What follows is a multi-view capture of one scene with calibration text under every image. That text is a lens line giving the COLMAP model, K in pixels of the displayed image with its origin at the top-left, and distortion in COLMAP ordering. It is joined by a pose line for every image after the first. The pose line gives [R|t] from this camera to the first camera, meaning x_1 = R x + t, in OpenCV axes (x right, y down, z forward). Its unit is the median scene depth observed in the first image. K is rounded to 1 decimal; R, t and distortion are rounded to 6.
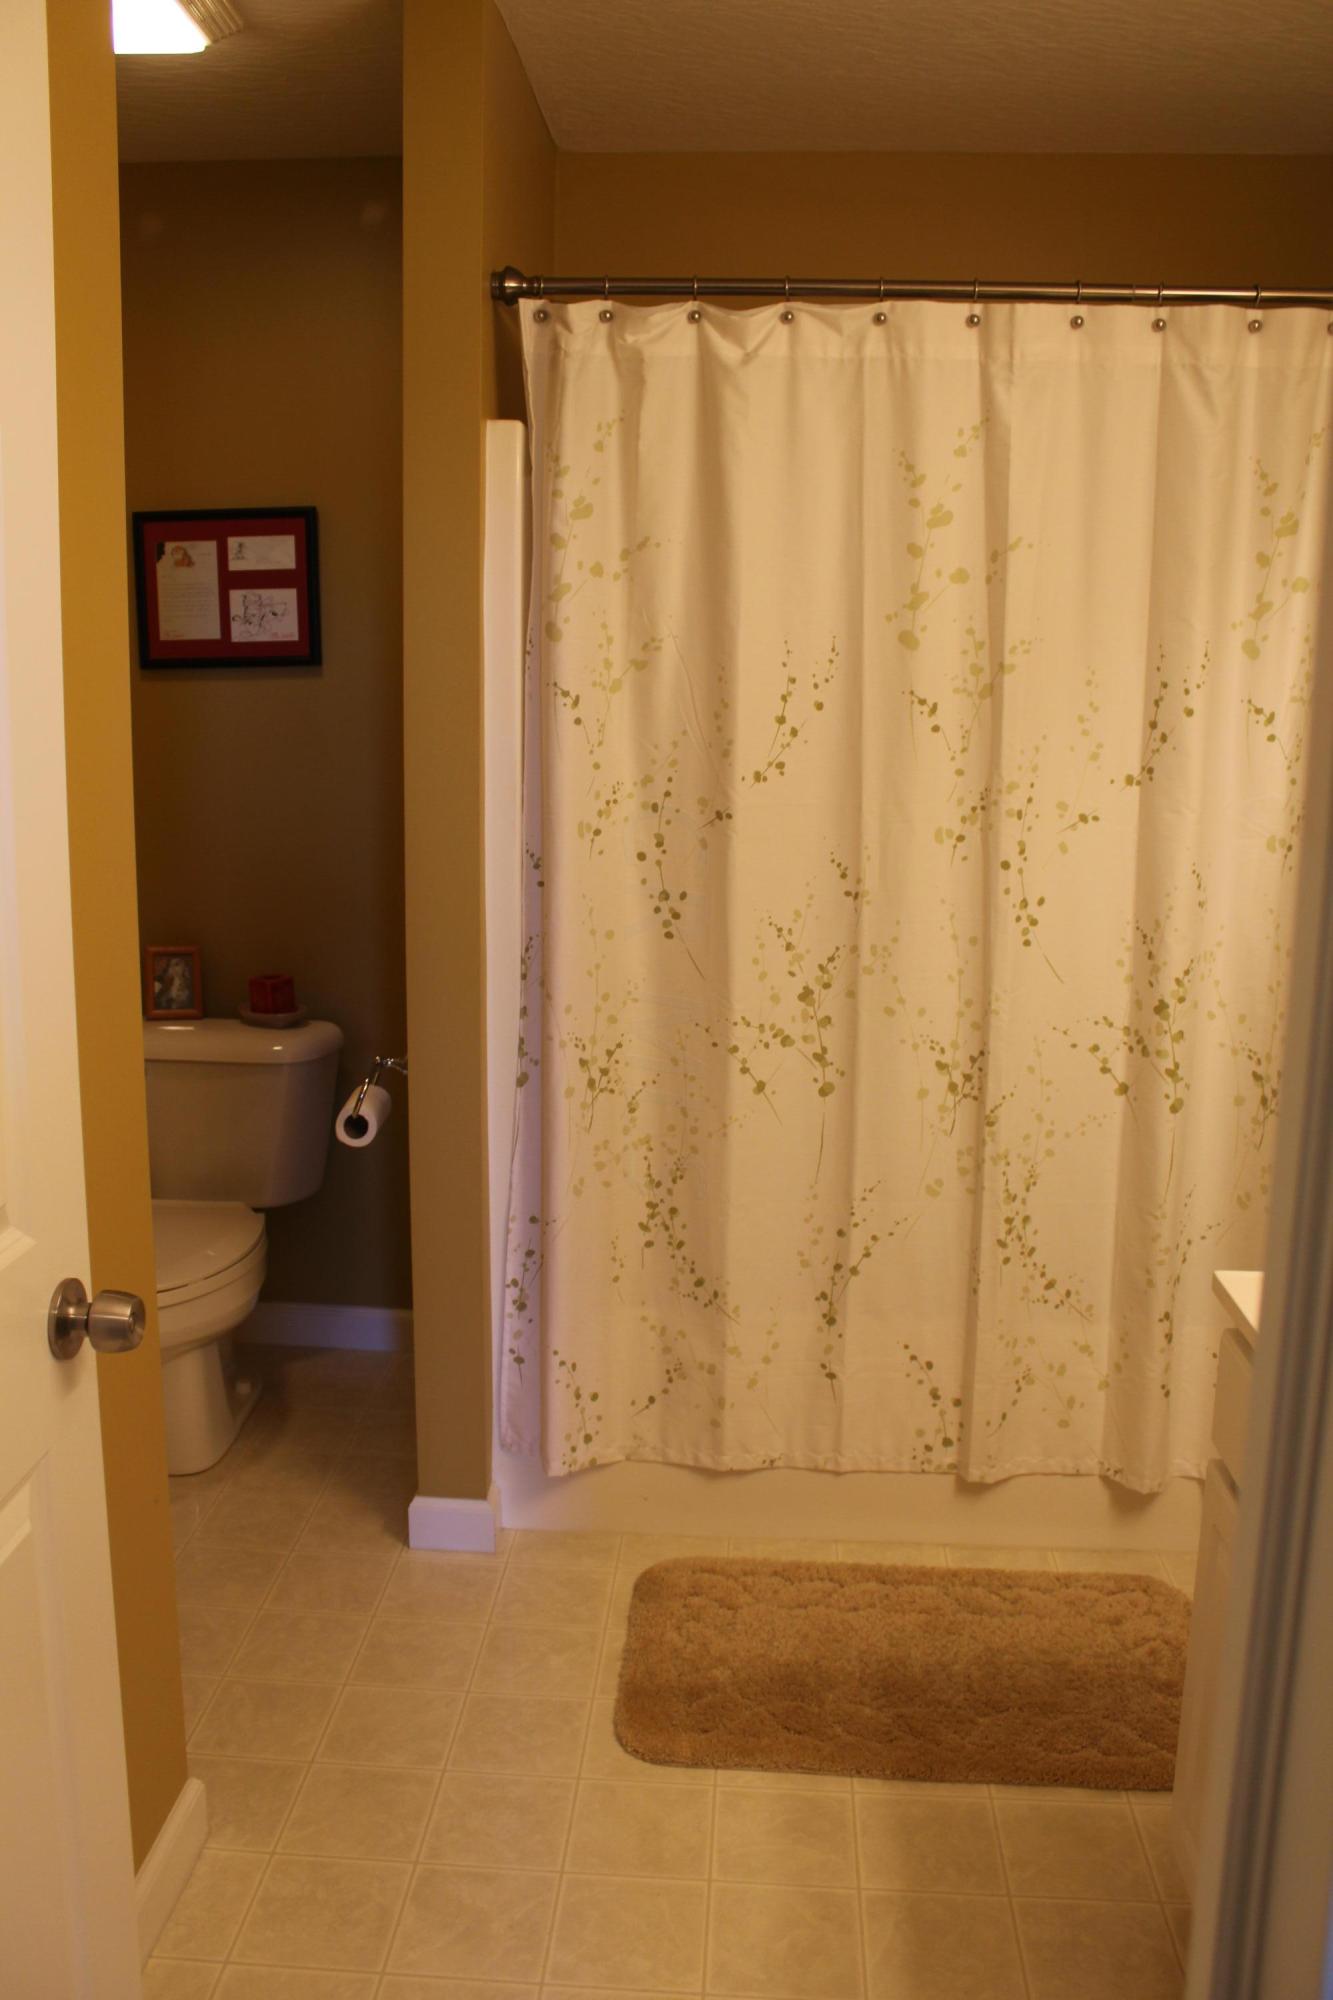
lens RADIAL K [[1688.7, 0, 652.1], [0, 1688.7, 1002.7], [0, 0, 1]] dist [-0.160845, 0.139652]
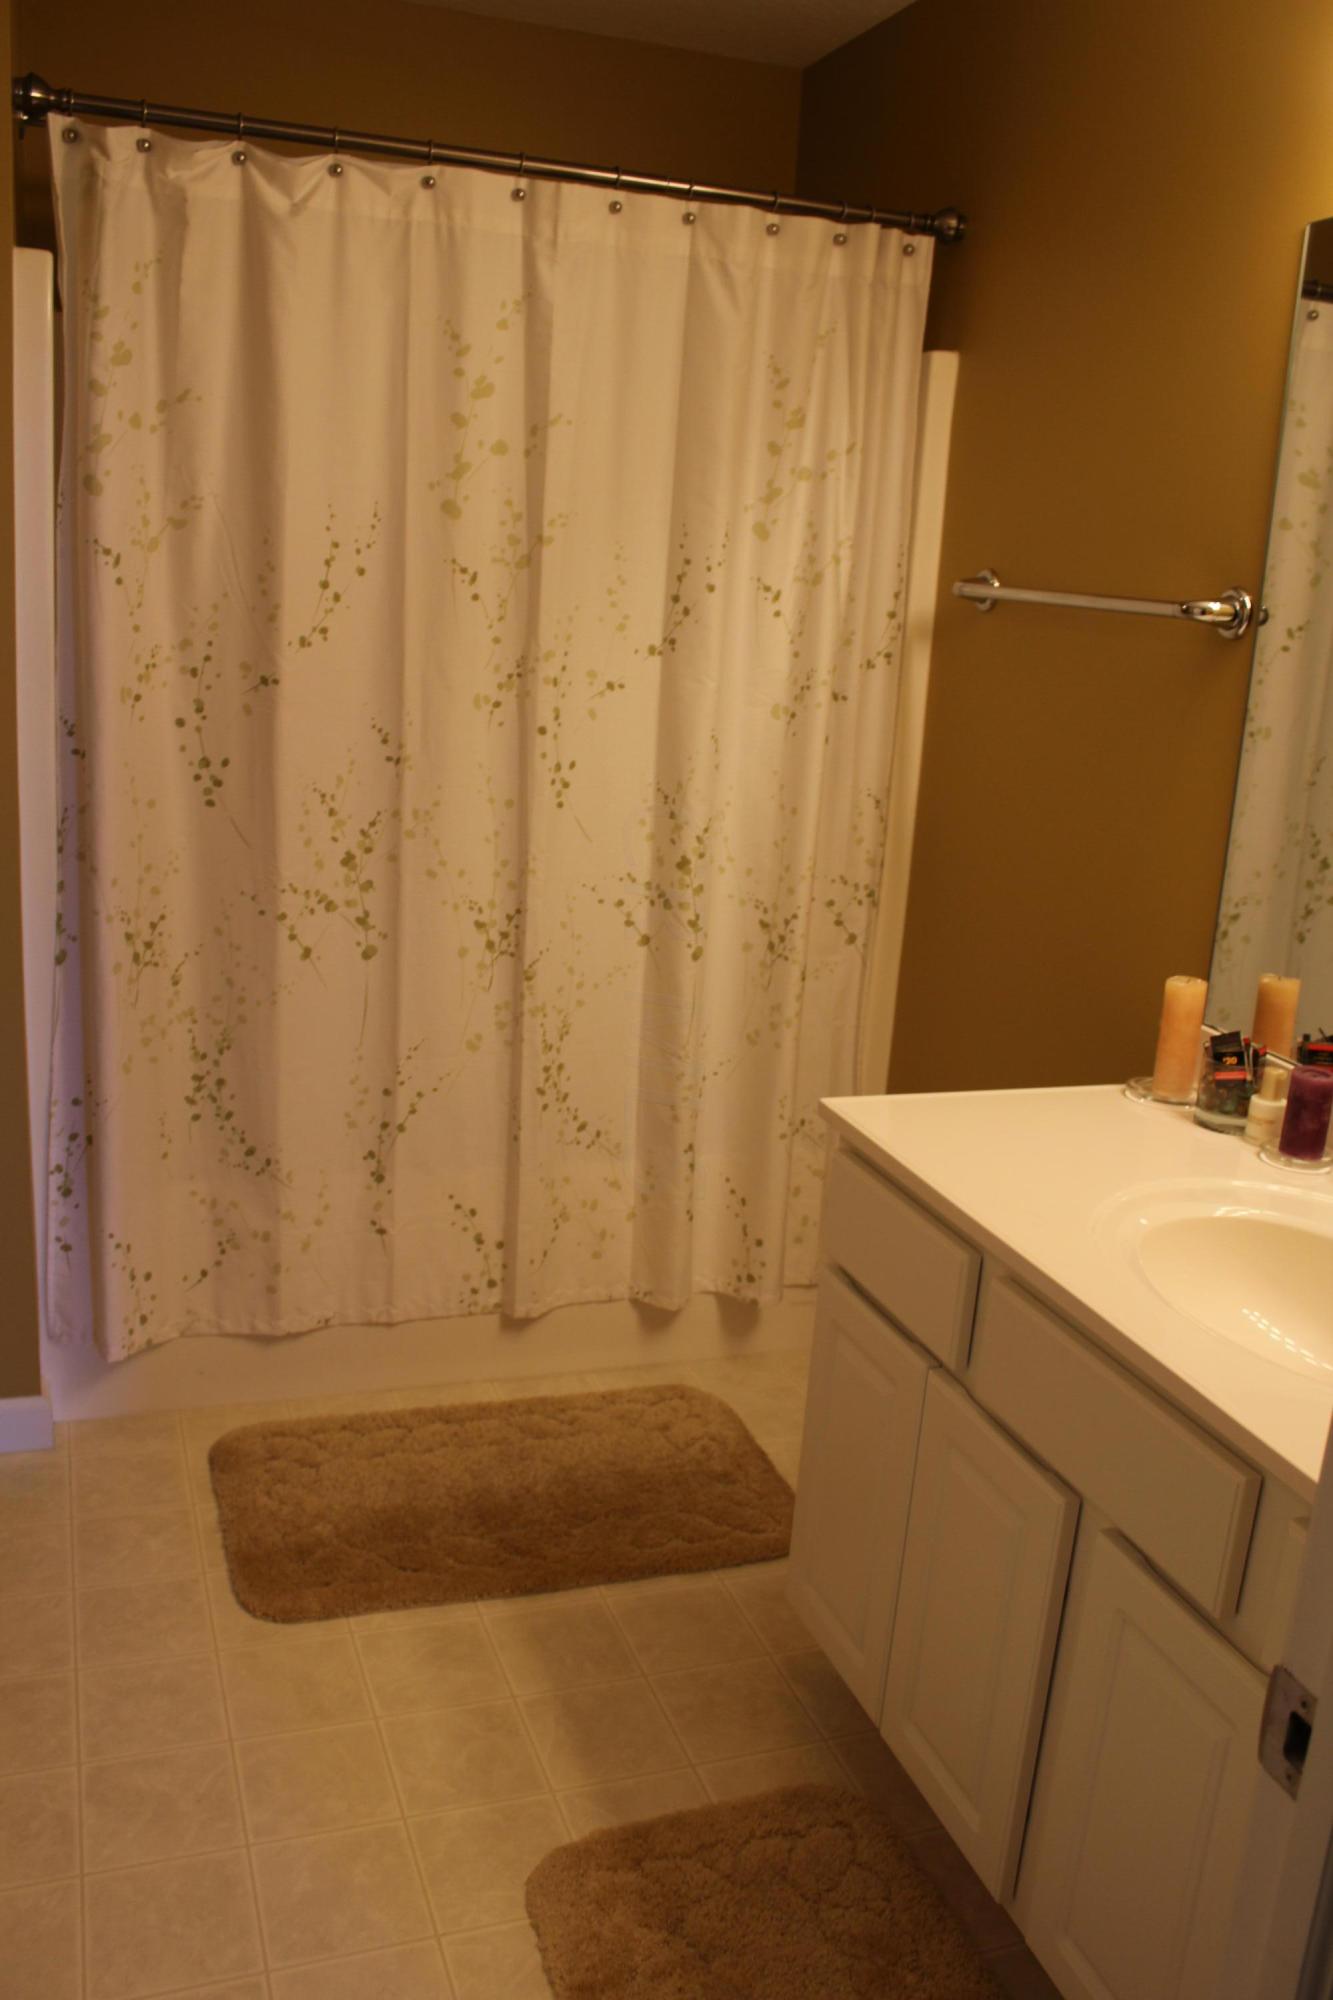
lens RADIAL K [[1688.7, 0, 629.5], [0, 1688.7, 1010.3], [0, 0, 1]] dist [-0.160845, 0.139652]
pose [[0.918376, -0.058237, 0.391400, -0.158117], [0.023974, 0.995483, 0.091868, -0.003459], [-0.394982, -0.074986, 0.915624, 0.006691]]
